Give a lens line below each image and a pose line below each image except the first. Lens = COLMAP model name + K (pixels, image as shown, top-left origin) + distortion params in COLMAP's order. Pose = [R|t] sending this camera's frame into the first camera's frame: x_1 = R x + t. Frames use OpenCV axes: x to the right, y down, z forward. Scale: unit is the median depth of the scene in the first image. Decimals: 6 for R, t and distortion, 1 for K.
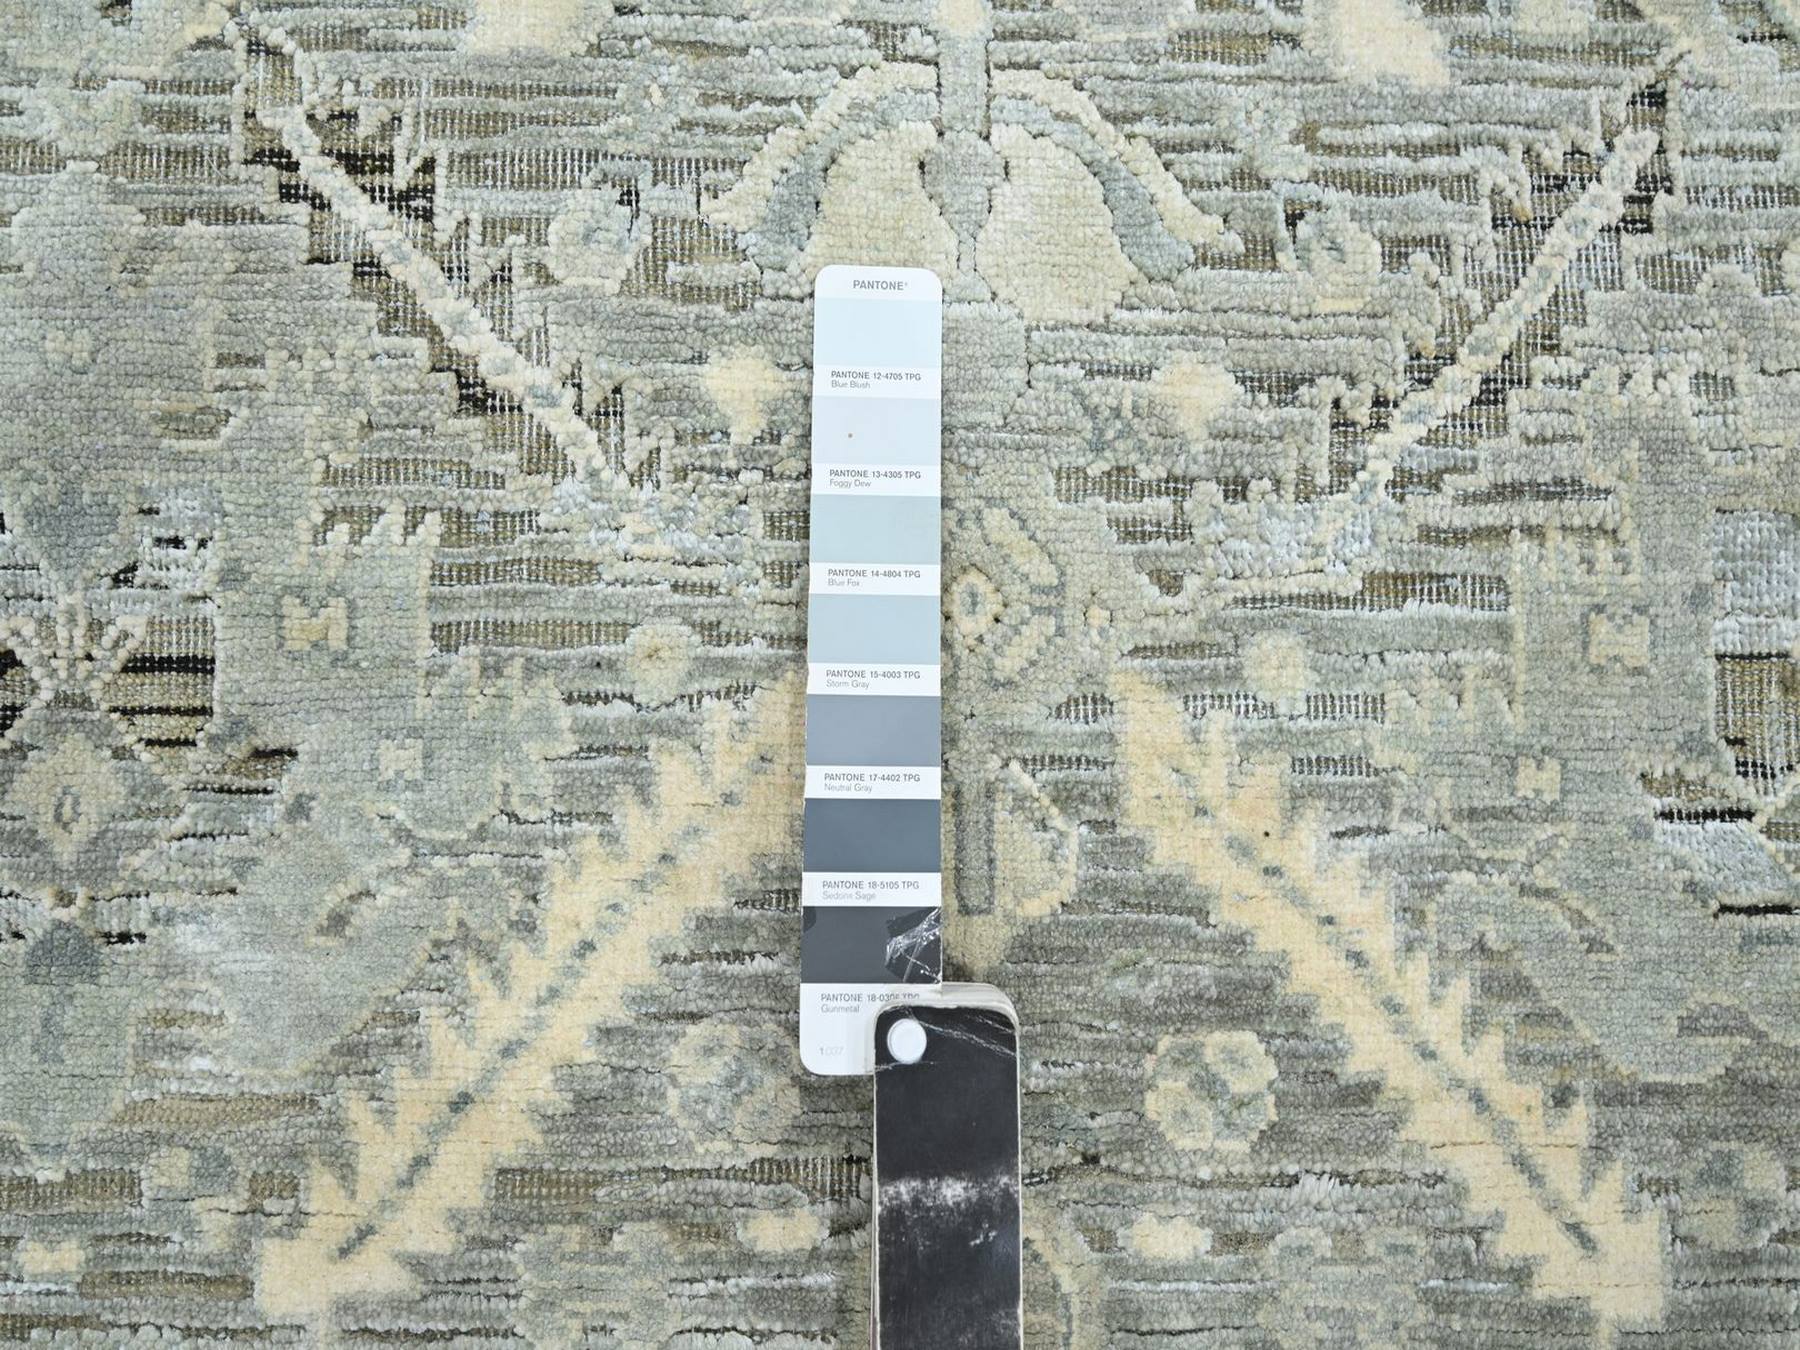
lens RADIAL K [[1786.5, 0, 901.3], [0, 1786.5, 678.0], [0, 0, 1]] dist [-0.005202, -0.013486]
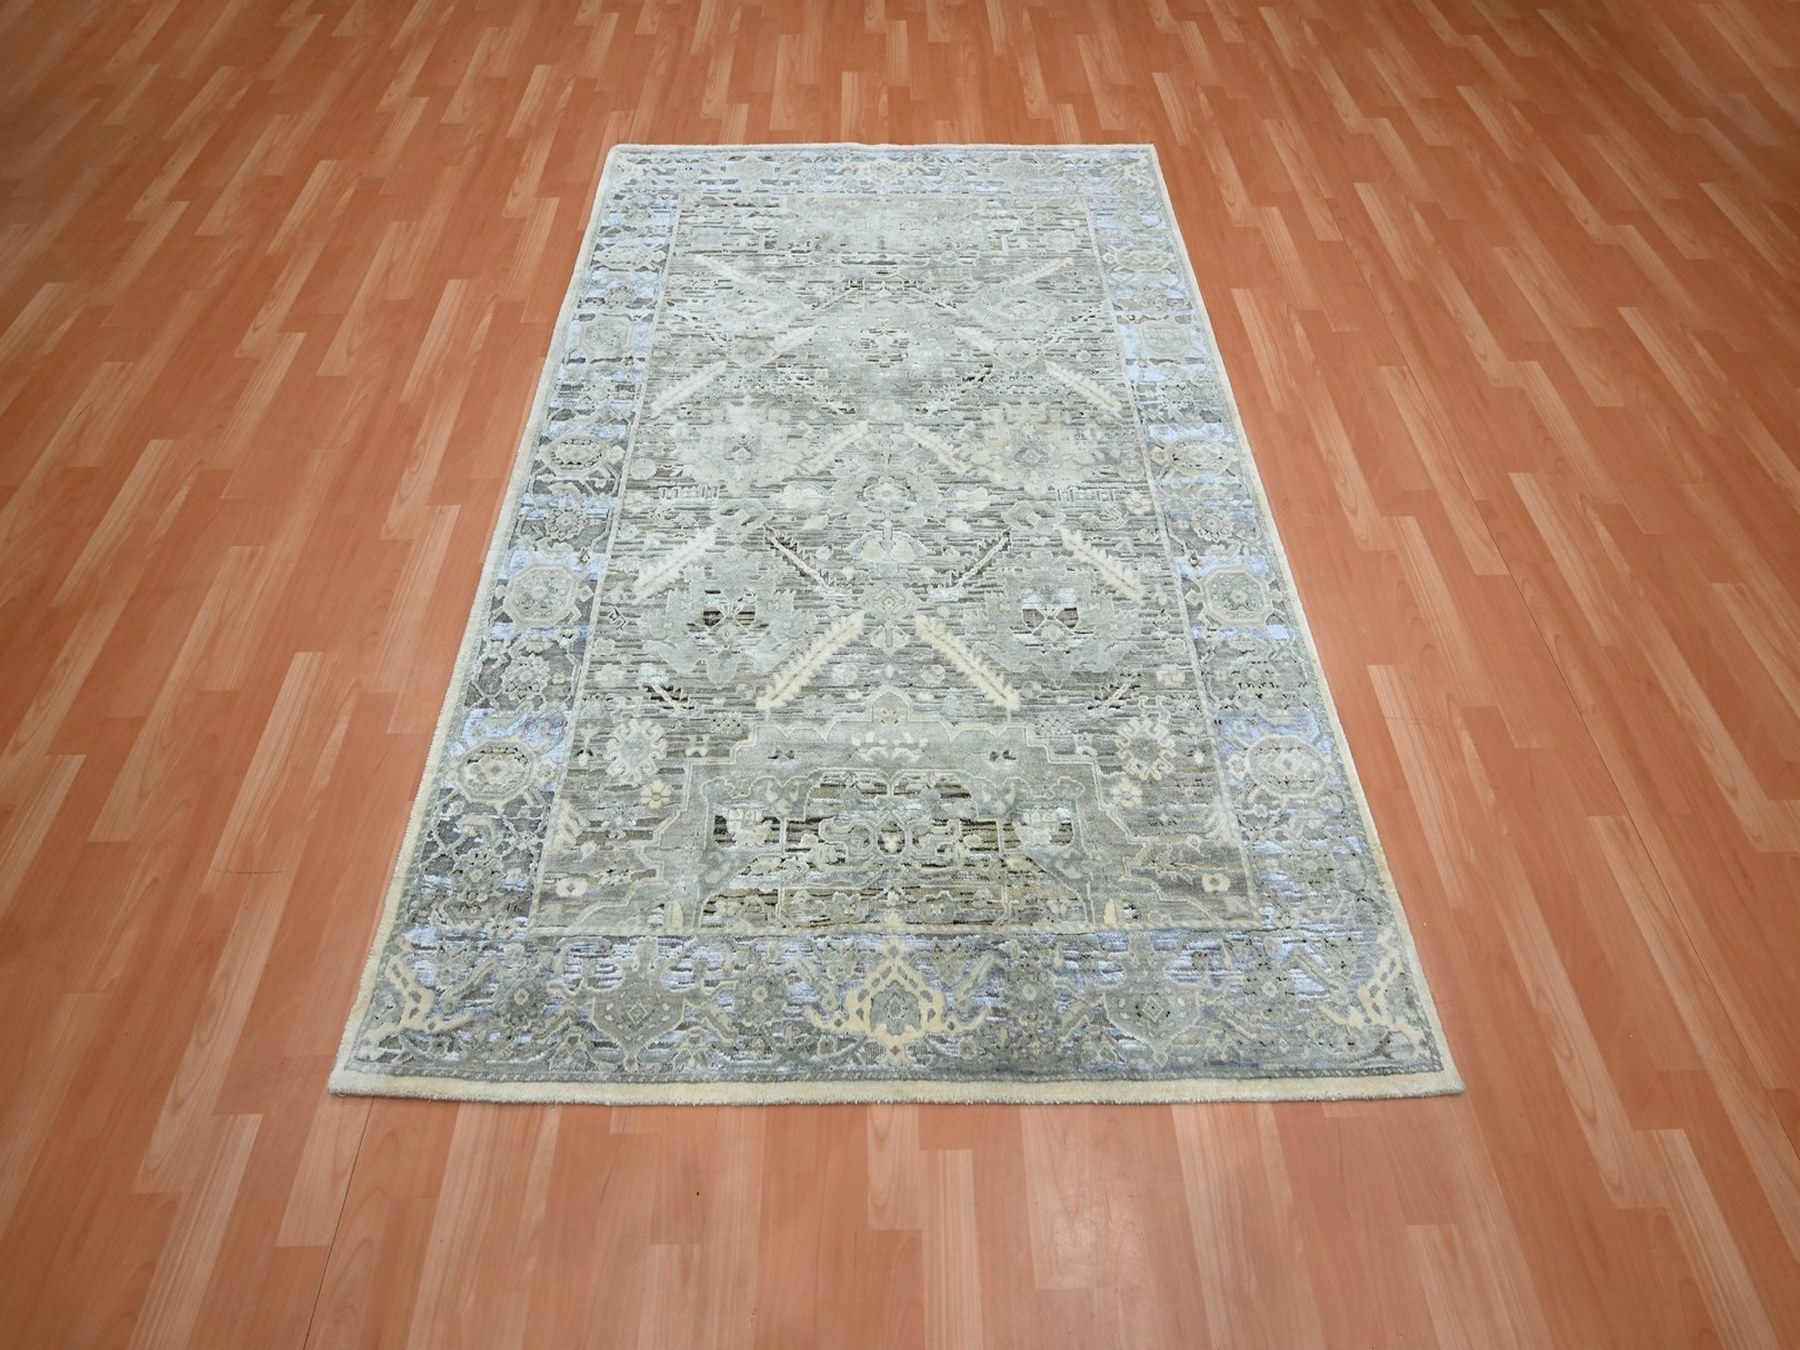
lens RADIAL K [[893.5, 0, 900.3], [0, 893.5, 667.5], [0, 0, 1]] dist [0.039153, 0.000202]
pose [[0.999721, -0.020116, -0.012379, 0.106501], [0.011240, 0.866109, -0.499728, 1.548501], [0.020774, 0.499450, 0.866094, -1.347102]]
